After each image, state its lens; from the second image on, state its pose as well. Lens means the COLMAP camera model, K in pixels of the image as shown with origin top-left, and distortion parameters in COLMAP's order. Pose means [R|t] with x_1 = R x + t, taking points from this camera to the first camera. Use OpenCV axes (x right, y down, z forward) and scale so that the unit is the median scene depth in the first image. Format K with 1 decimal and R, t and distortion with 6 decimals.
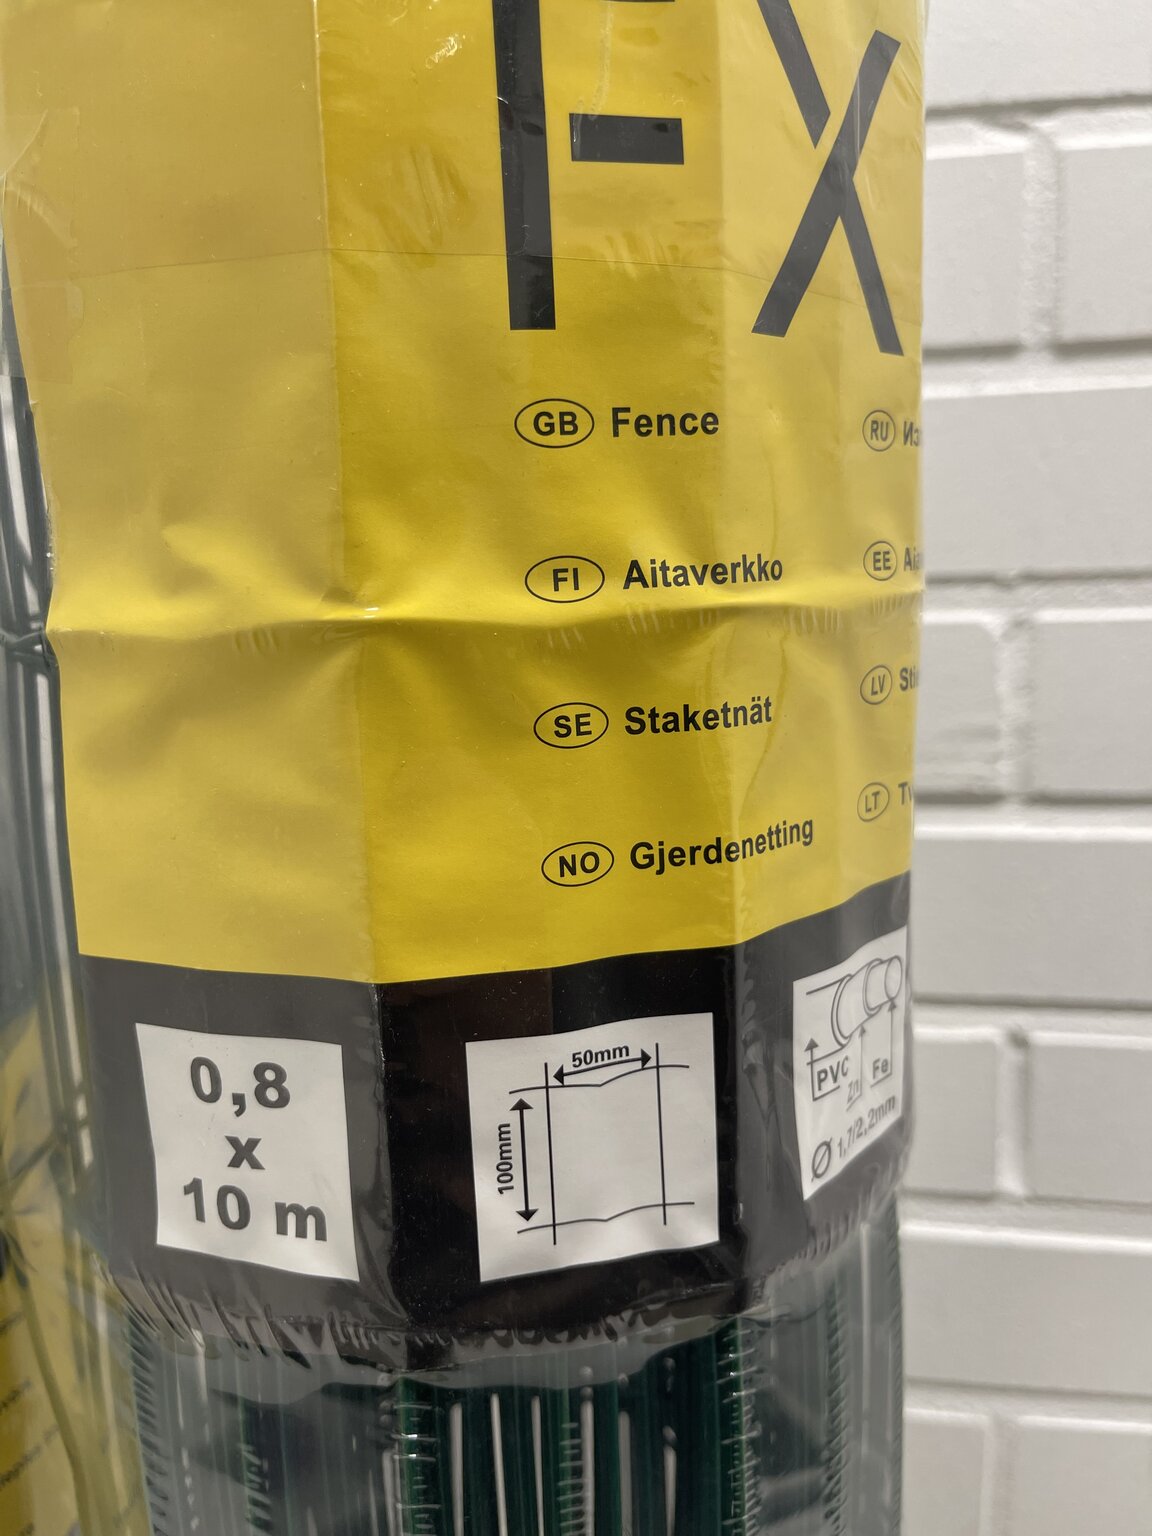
lens RADIAL K [[1161.5, 0, 576.0], [0, 1161.5, 768.0], [0, 0, 1]] dist [0.075597, -0.121295]
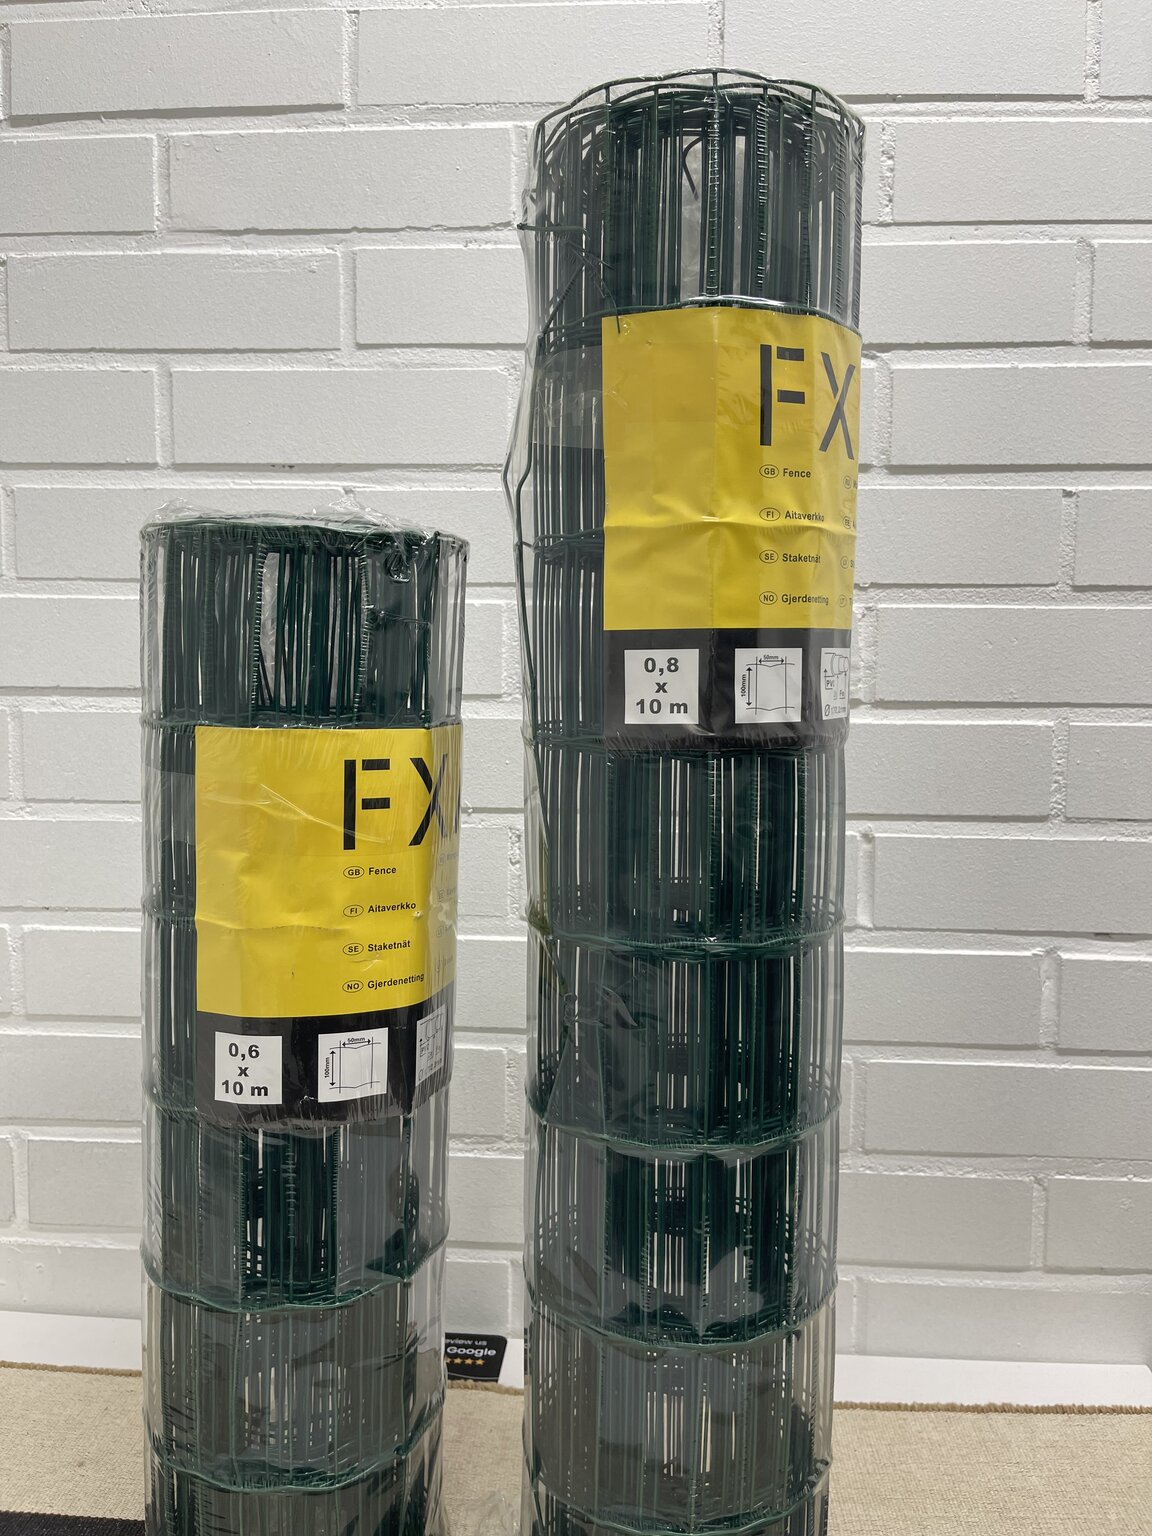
lens RADIAL K [[1161.5, 0, 576.0], [0, 1161.5, 768.0], [0, 0, 1]] dist [0.075597, -0.121295]
pose [[0.989726, 0.028609, 0.140085, -0.925030], [-0.018567, 0.997198, -0.072471, 0.757844], [-0.141765, 0.069126, 0.987484, -2.053338]]
